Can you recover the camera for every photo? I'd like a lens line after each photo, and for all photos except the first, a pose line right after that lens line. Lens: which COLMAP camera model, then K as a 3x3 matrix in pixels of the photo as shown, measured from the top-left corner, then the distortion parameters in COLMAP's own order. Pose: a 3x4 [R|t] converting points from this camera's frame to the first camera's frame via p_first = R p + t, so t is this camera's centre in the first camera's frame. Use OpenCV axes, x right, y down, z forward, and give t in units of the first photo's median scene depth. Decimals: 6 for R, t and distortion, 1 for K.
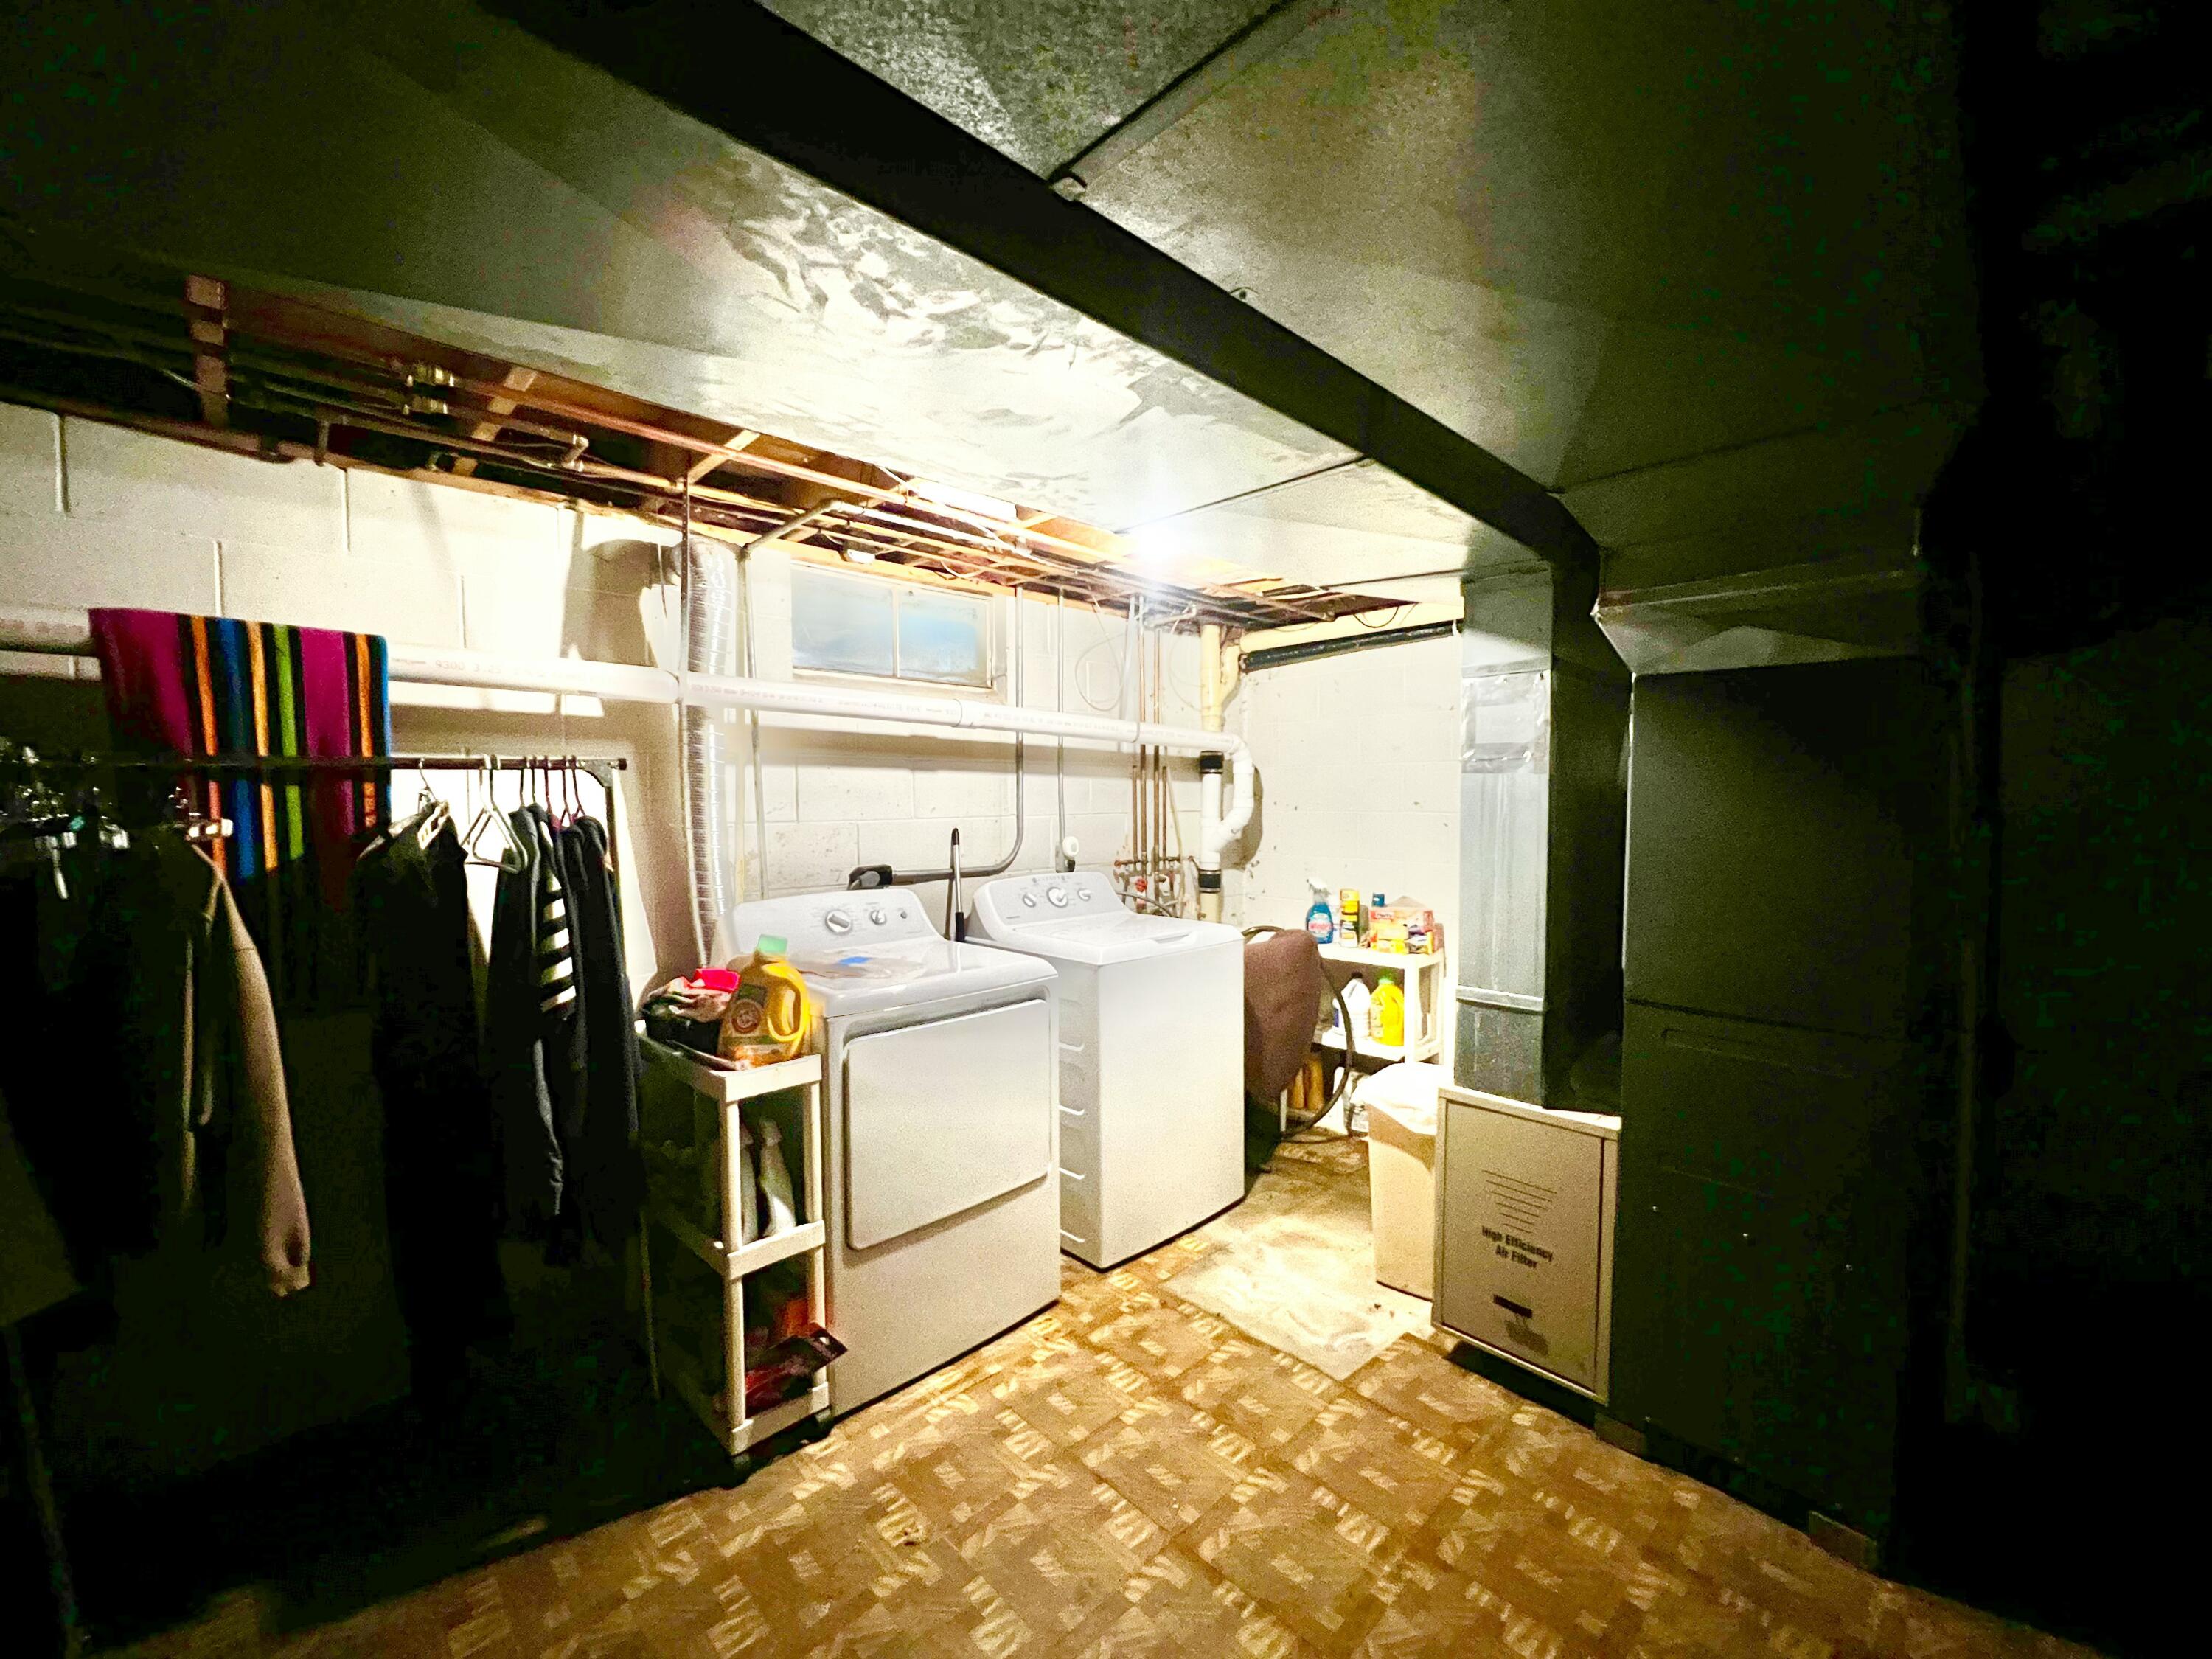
lens RADIAL K [[887.2, 0, 1105.1], [0, 887.2, 826.4], [0, 0, 1]] dist [-0.001389, 0.000147]
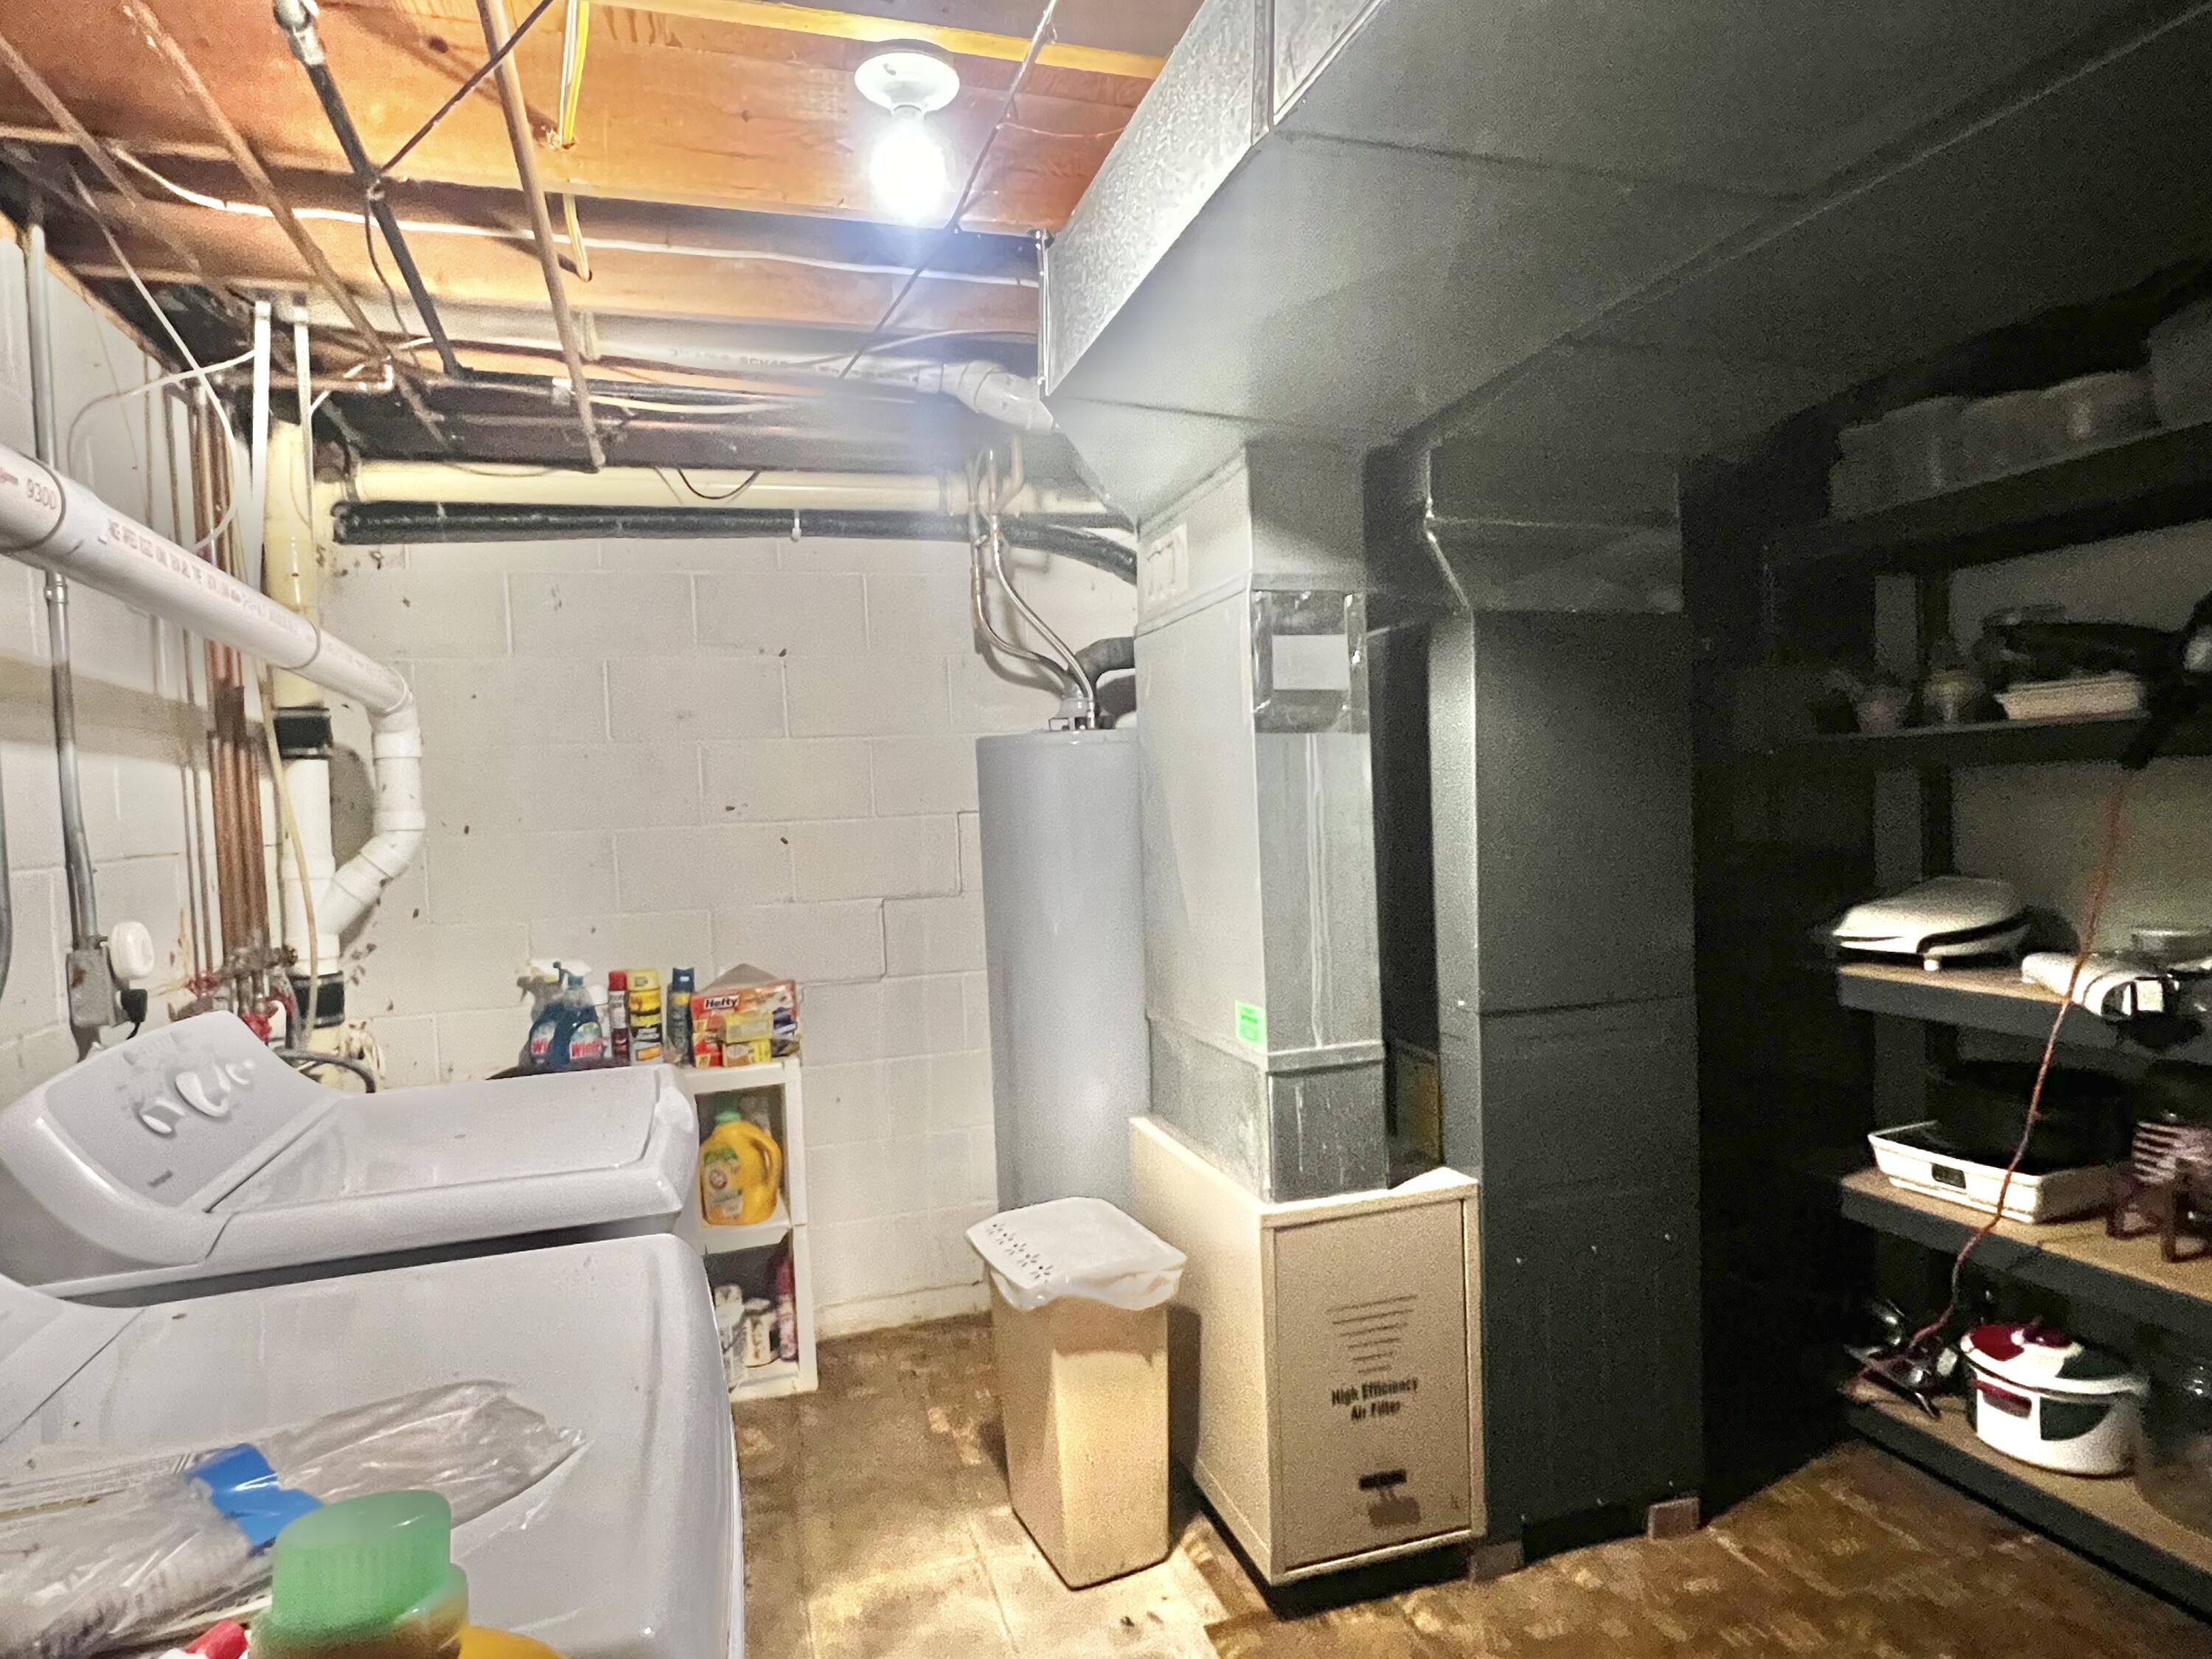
lens RADIAL K [[1283.8, 0, 1107.0], [0, 1283.8, 836.0], [0, 0, 1]] dist [0.000407, -0.034386]
pose [[0.444467, -0.036816, 0.895038, -0.533546], [0.067940, 0.997663, 0.007299, 0.003353], [-0.893215, 0.057565, 0.445929, 0.703356]]
